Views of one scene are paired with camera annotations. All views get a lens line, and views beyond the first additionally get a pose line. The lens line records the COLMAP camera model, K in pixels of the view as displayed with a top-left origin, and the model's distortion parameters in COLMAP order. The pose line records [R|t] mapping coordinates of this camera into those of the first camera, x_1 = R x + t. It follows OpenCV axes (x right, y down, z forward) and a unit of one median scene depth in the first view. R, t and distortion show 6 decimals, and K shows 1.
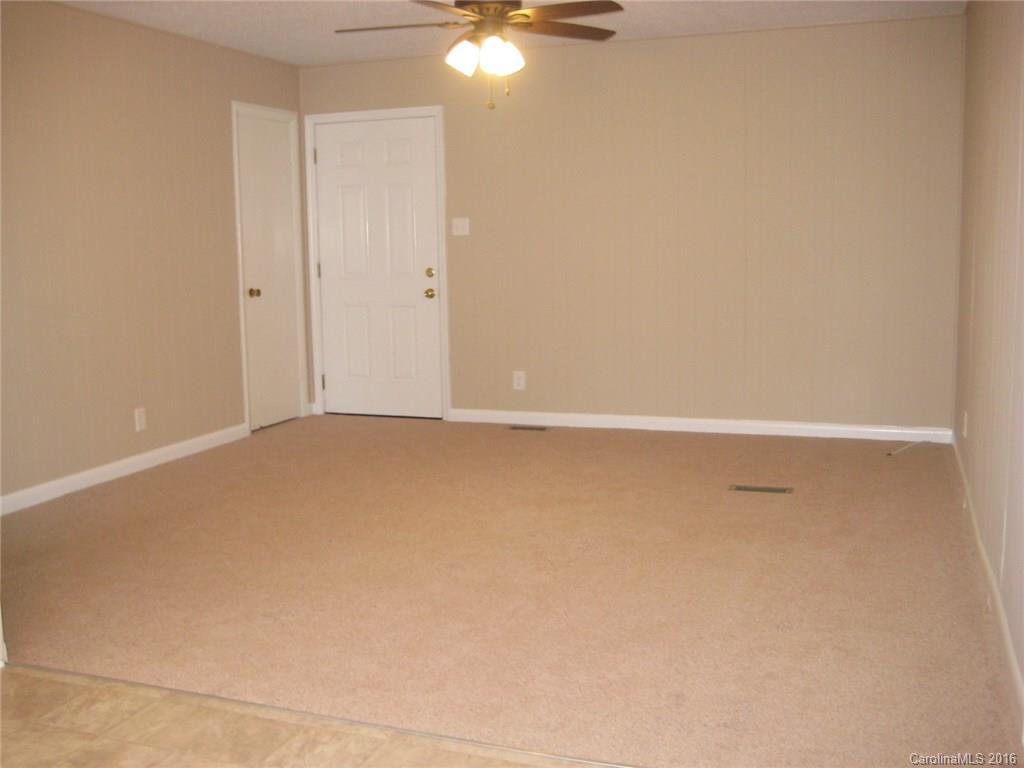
lens RADIAL K [[1061.4, 0, 512.0], [0, 1061.4, 384.0], [0, 0, 1]] dist [-0.154560, 0.209483]
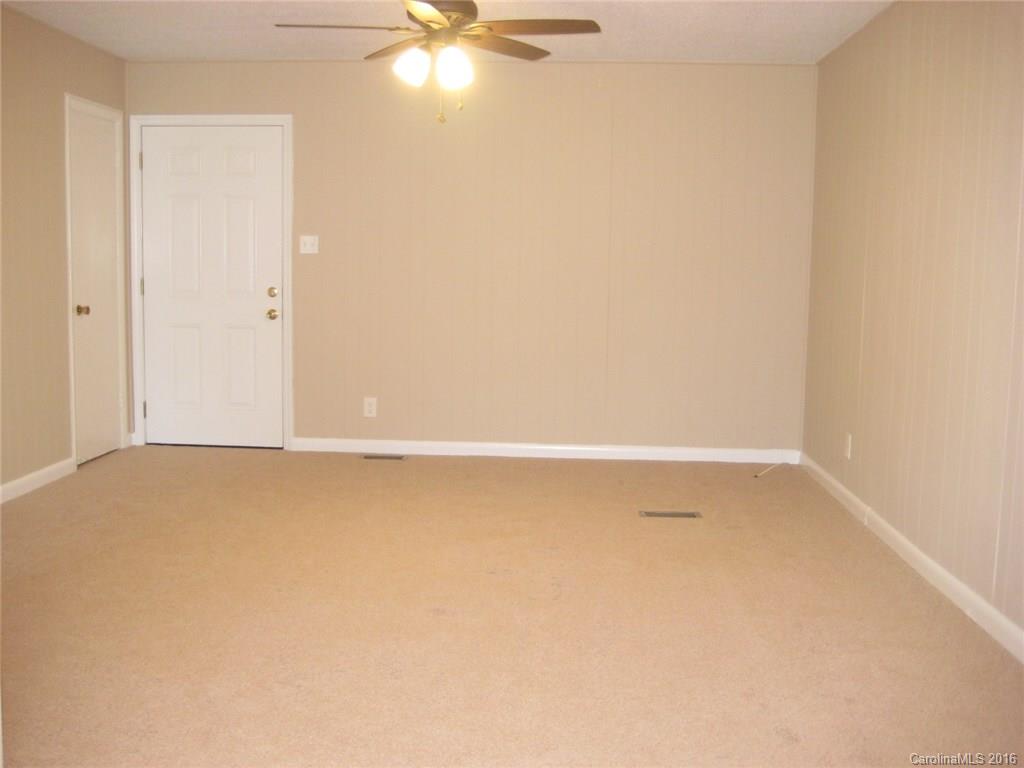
lens RADIAL K [[1061.4, 0, 512.0], [0, 1061.4, 384.0], [0, 0, 1]] dist [-0.154560, 0.209483]
pose [[0.955862, -0.000229, 0.293815, -0.151641], [0.006198, 0.999793, -0.019382, -0.004977], [-0.293749, 0.020348, 0.955666, 0.052011]]
